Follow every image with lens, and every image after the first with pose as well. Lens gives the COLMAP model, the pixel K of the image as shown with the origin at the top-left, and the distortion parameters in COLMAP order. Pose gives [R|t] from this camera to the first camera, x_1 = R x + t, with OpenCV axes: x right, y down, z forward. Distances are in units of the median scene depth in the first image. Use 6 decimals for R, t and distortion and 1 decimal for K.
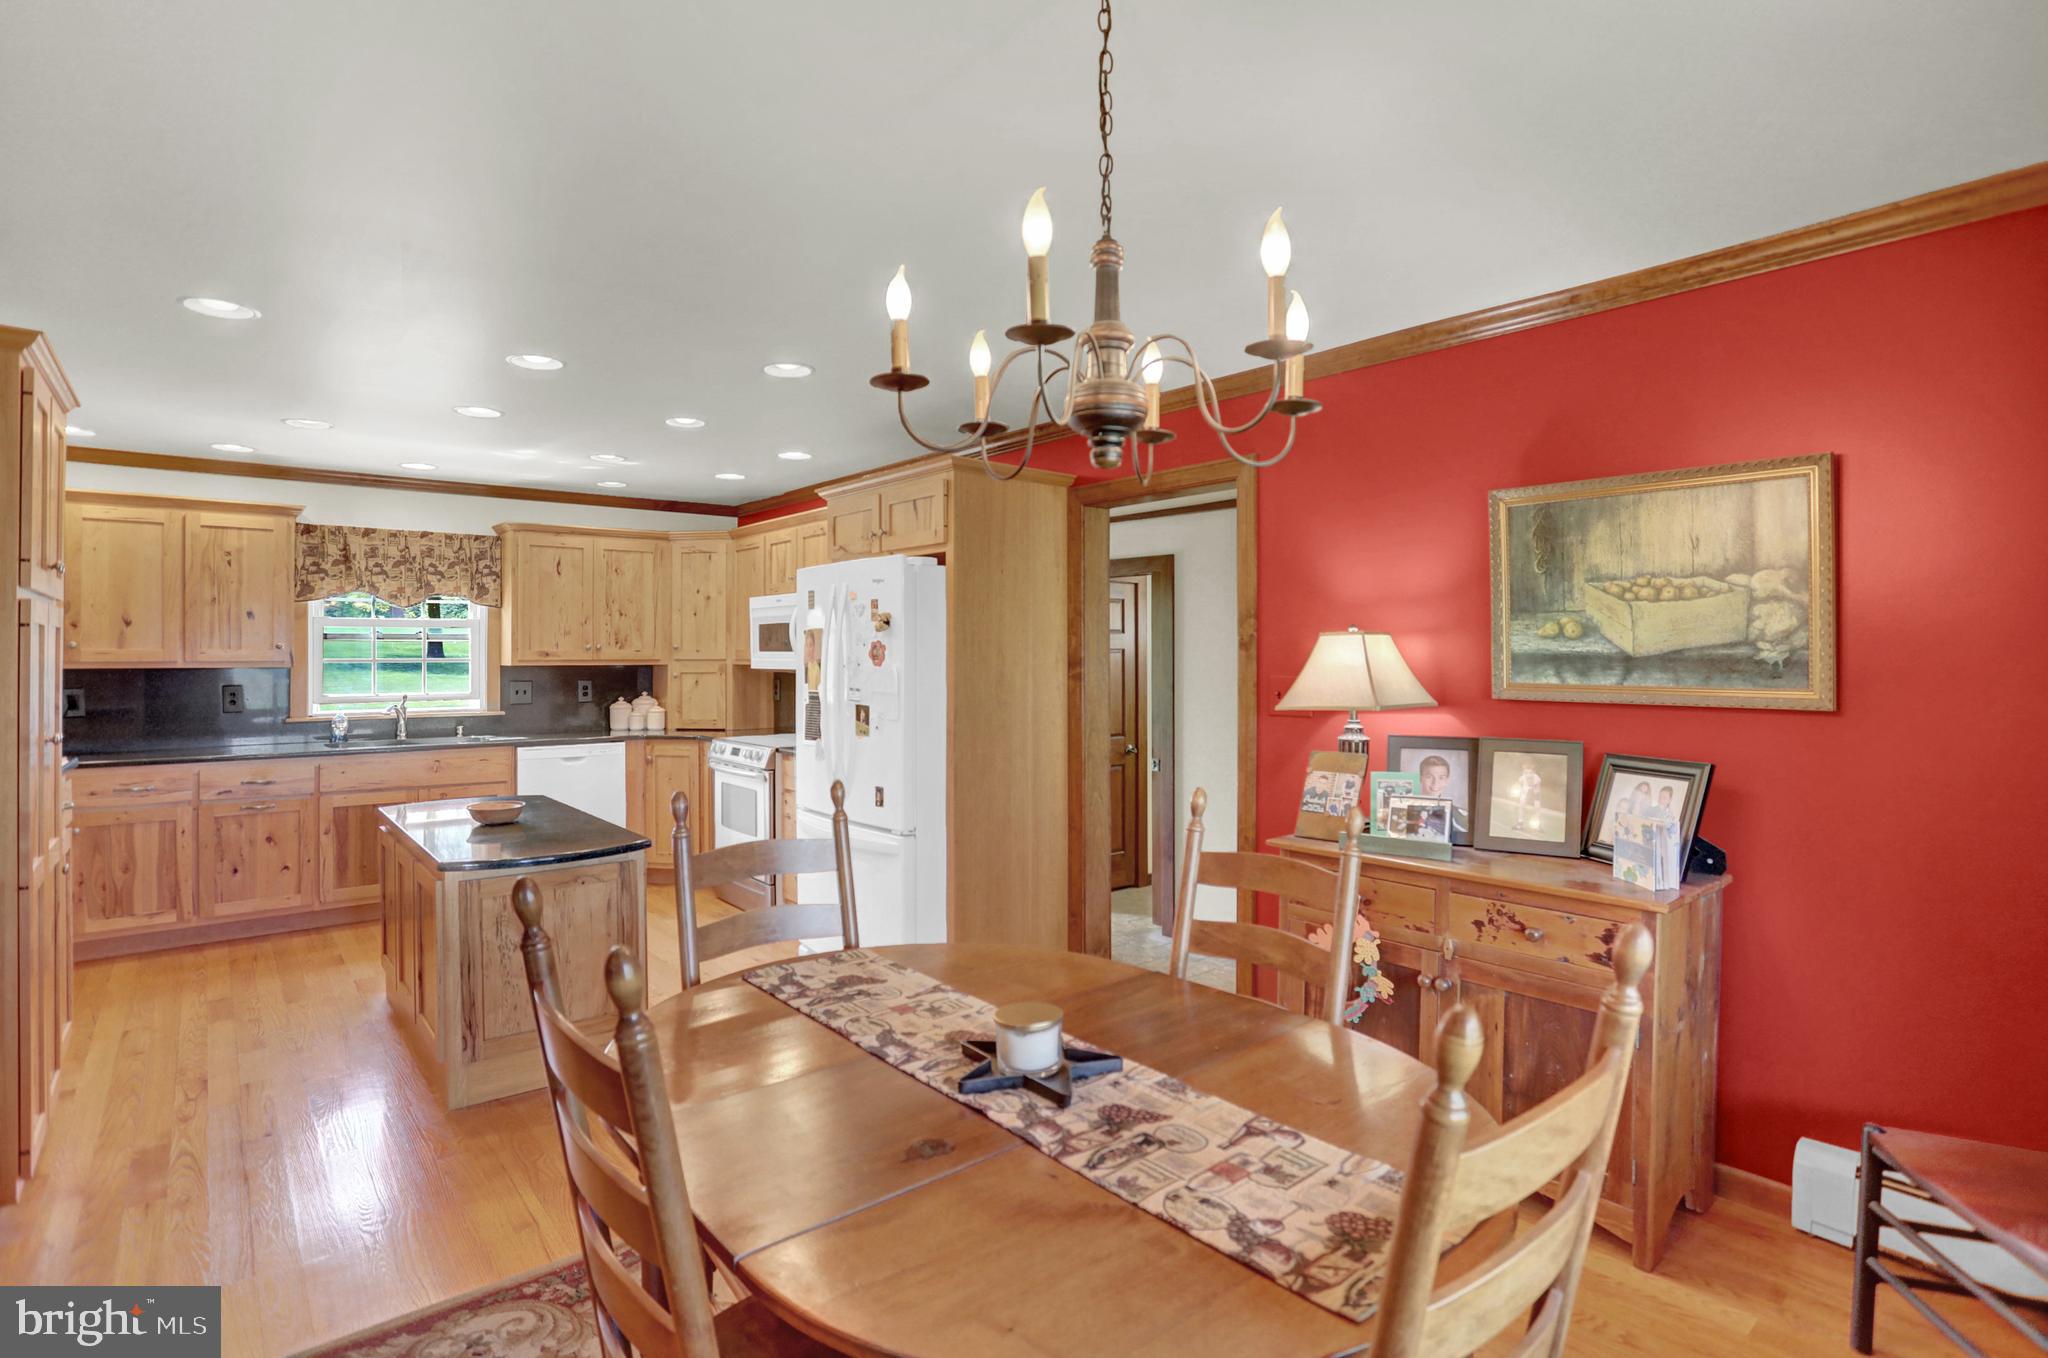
lens RADIAL K [[1027.1, 0, 1025.5], [0, 1027.1, 649.8], [0, 0, 1]] dist [-0.000093, -0.000012]
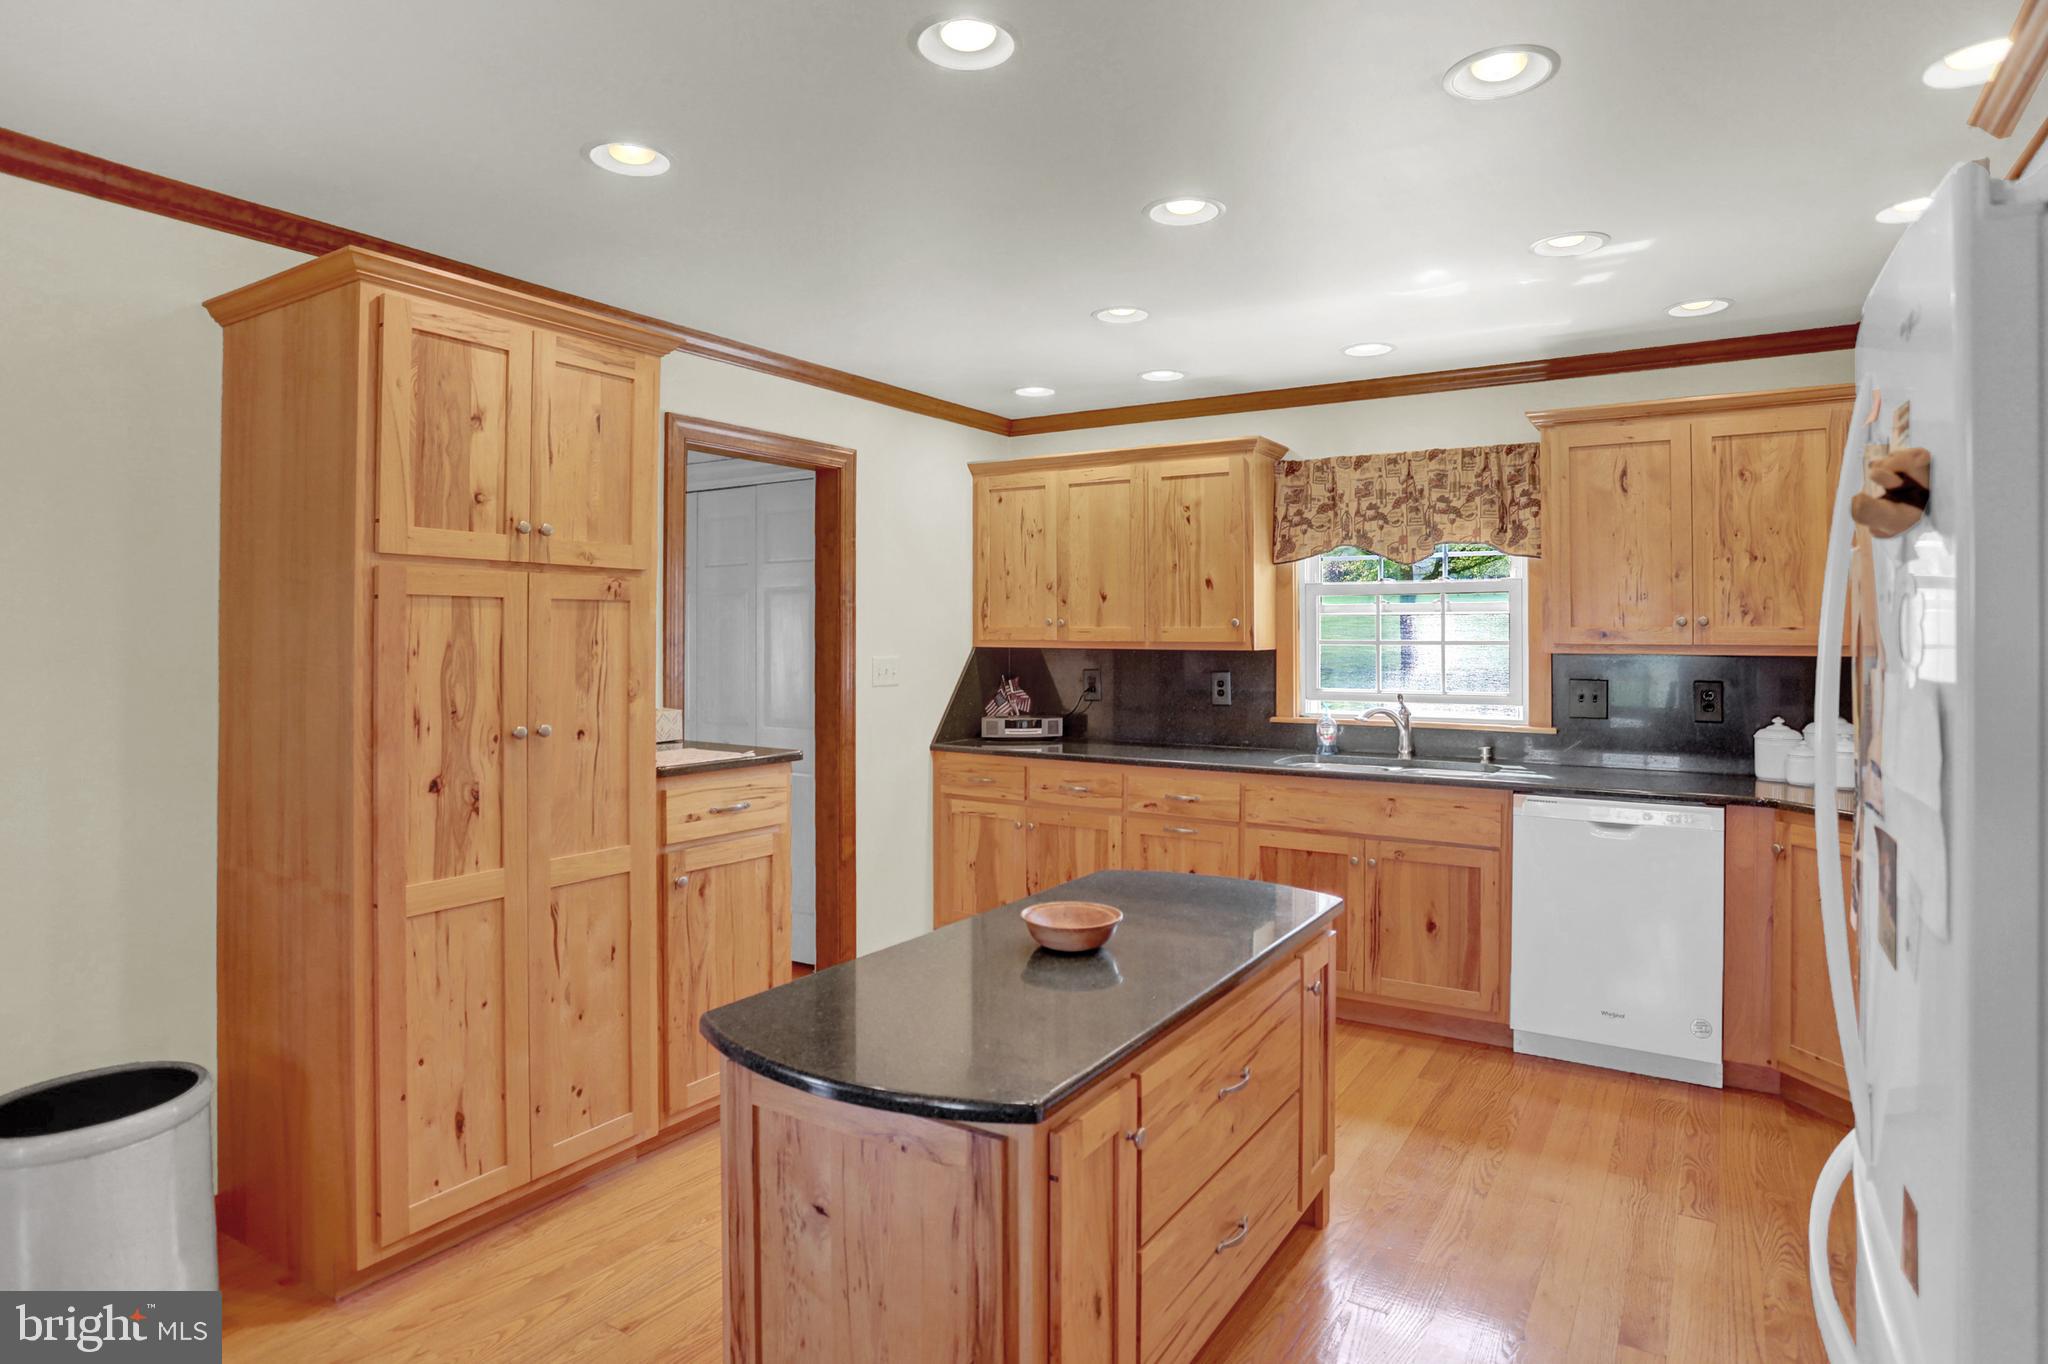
lens RADIAL K [[1156.6, 0, 1023.7], [0, 1156.6, 625.4], [0, 0, 1]] dist [-0.001689, -0.000053]
pose [[0.331475, -0.003015, -0.943459, 0.035976], [0.002173, 0.999995, -0.002432, 0.000105], [0.943462, -0.001244, 0.331480, 0.513565]]
